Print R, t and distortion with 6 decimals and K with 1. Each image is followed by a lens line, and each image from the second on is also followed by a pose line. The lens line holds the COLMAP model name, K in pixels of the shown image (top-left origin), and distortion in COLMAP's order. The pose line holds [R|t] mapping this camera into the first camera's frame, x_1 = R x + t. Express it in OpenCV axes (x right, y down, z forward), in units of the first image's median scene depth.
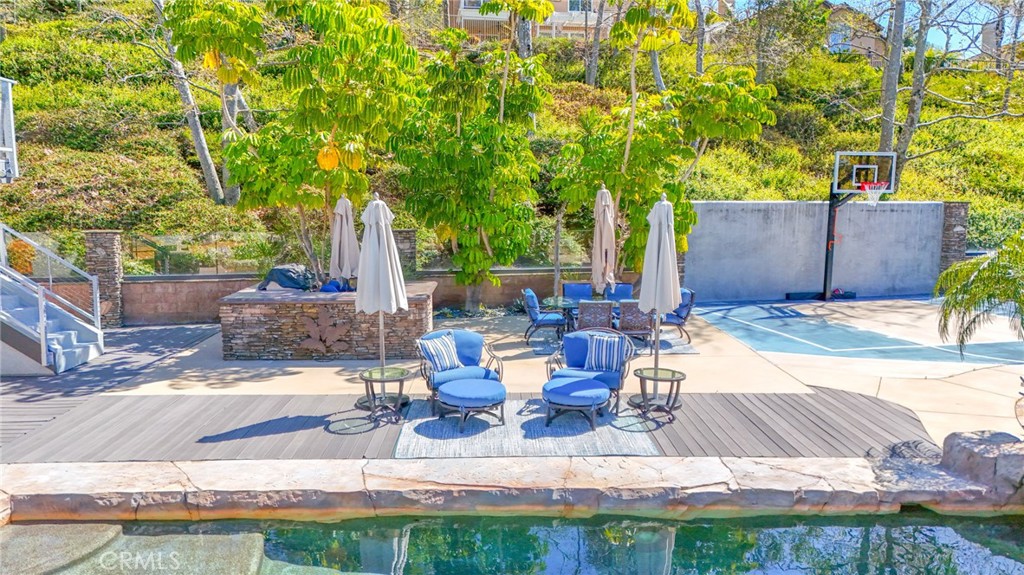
lens RADIAL K [[750.3, 0, 513.0], [0, 750.3, 283.9], [0, 0, 1]] dist [0.082626, -0.073601]
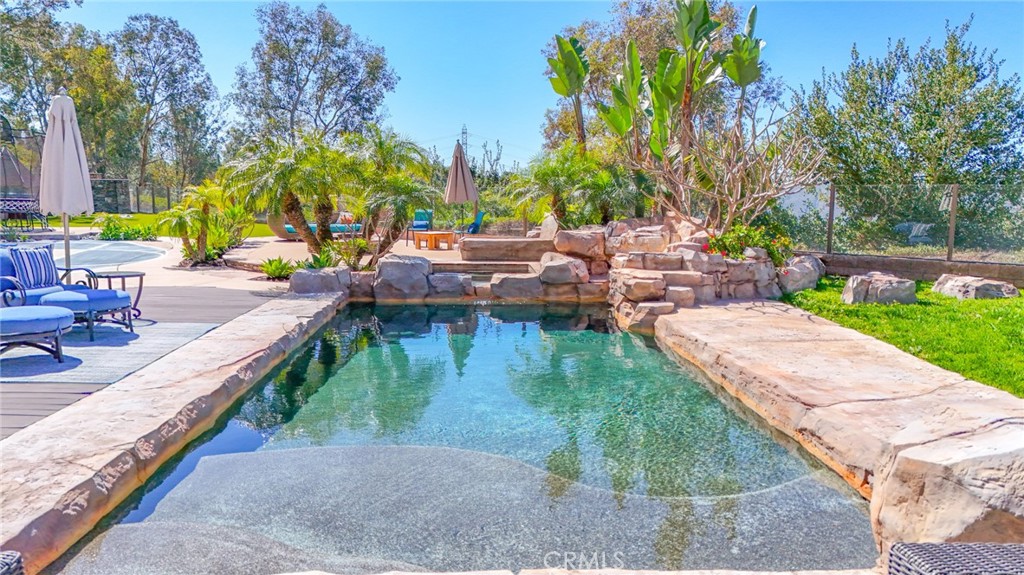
lens RADIAL K [[750.3, 0, 509.4], [0, 750.3, 281.1], [0, 0, 1]] dist [0.082626, -0.073601]
pose [[-0.018718, -0.119517, 0.992656, -0.615695], [0.106257, 0.986969, 0.120836, 0.049080], [-0.994162, 0.107739, -0.005775, 0.381130]]
